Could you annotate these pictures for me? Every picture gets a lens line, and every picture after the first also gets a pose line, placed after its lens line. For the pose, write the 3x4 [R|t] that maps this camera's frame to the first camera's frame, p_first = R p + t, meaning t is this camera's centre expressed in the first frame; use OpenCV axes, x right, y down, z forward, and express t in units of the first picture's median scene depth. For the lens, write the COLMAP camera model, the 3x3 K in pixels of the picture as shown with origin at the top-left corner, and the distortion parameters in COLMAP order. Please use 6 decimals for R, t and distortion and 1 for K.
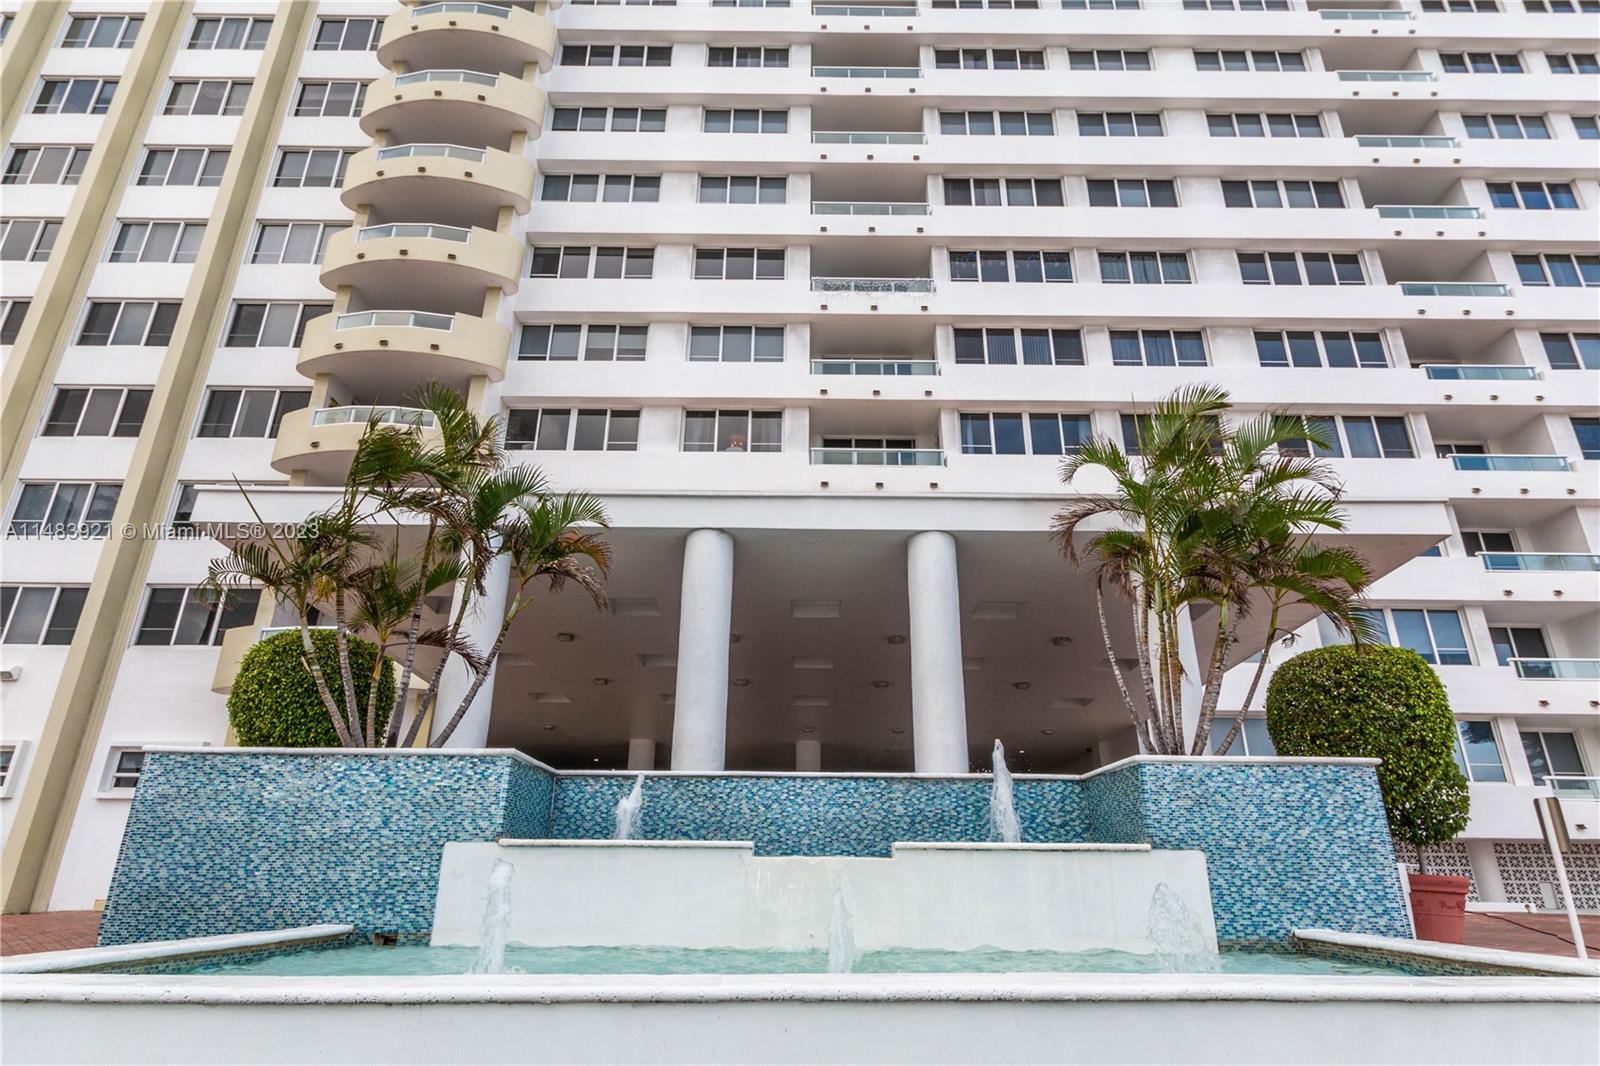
lens RADIAL K [[780.2, 0, 798.1], [0, 780.2, 557.5], [0, 0, 1]] dist [0.003666, 0.000487]
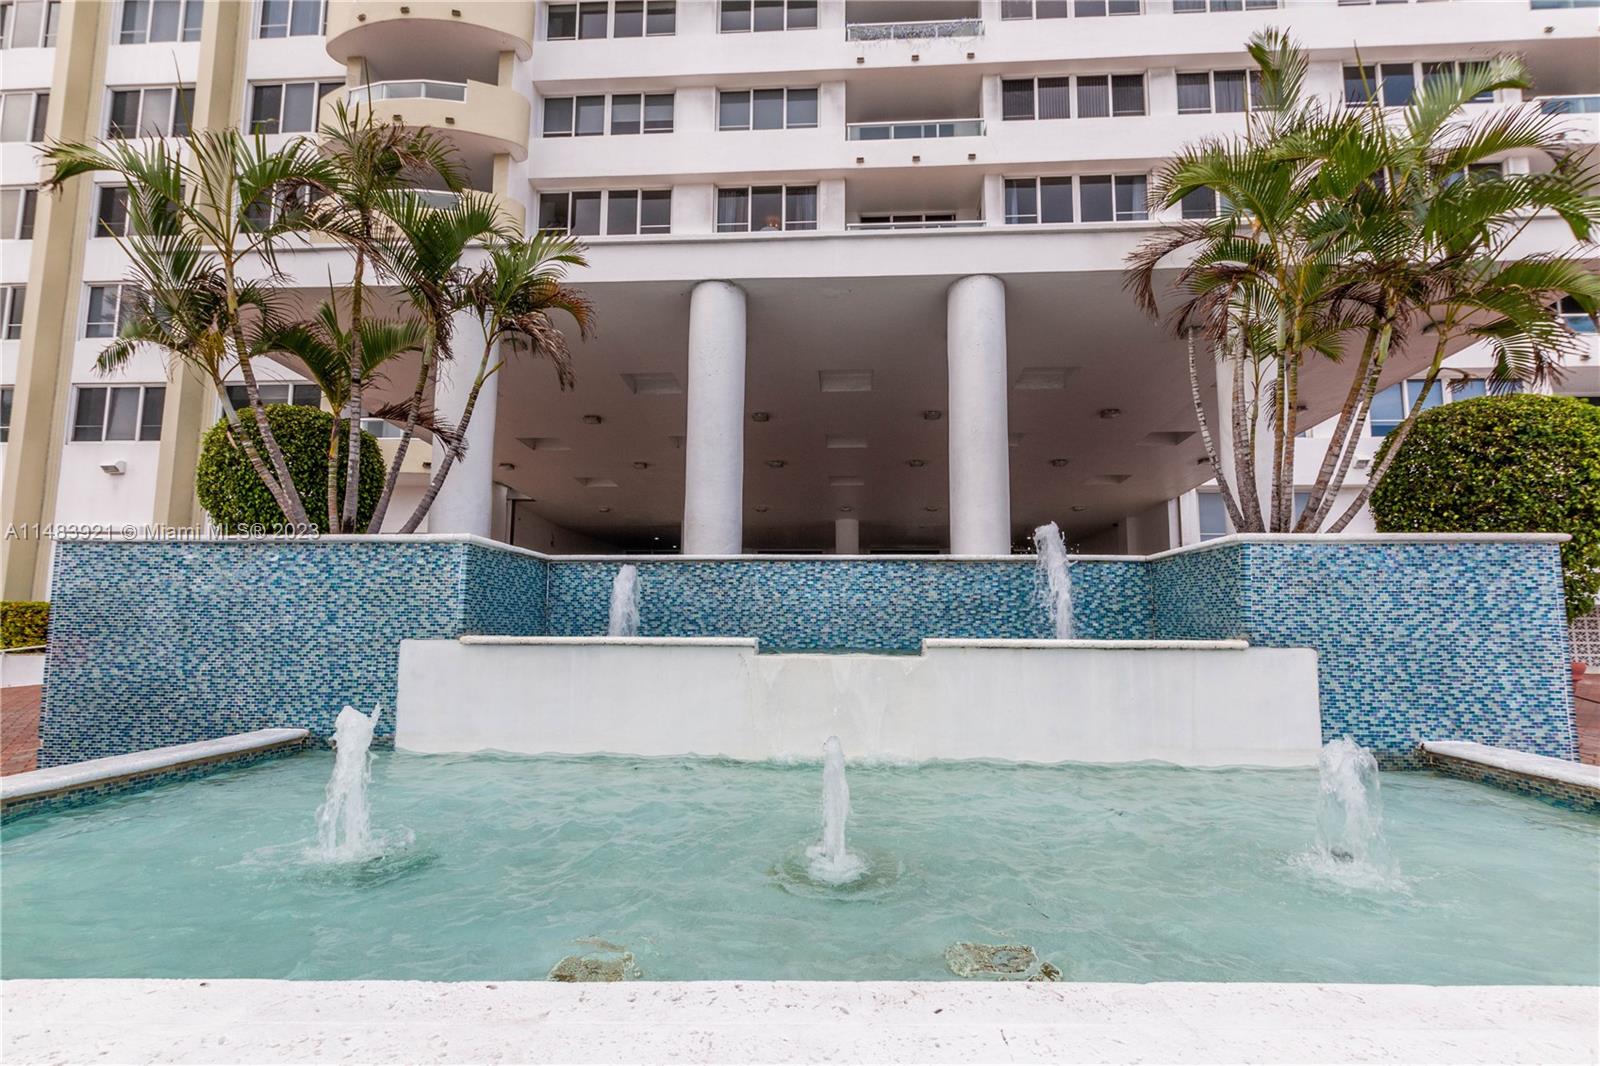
lens RADIAL K [[567.3, 0, 833.5], [0, 567.3, 530.2], [0, 0, 1]] dist [0.002719, 0.000192]
pose [[0.998893, -0.010824, -0.045776, 0.048827], [0.021844, 0.968603, 0.247653, 0.091748], [0.041658, -0.248379, 0.967767, 0.396641]]
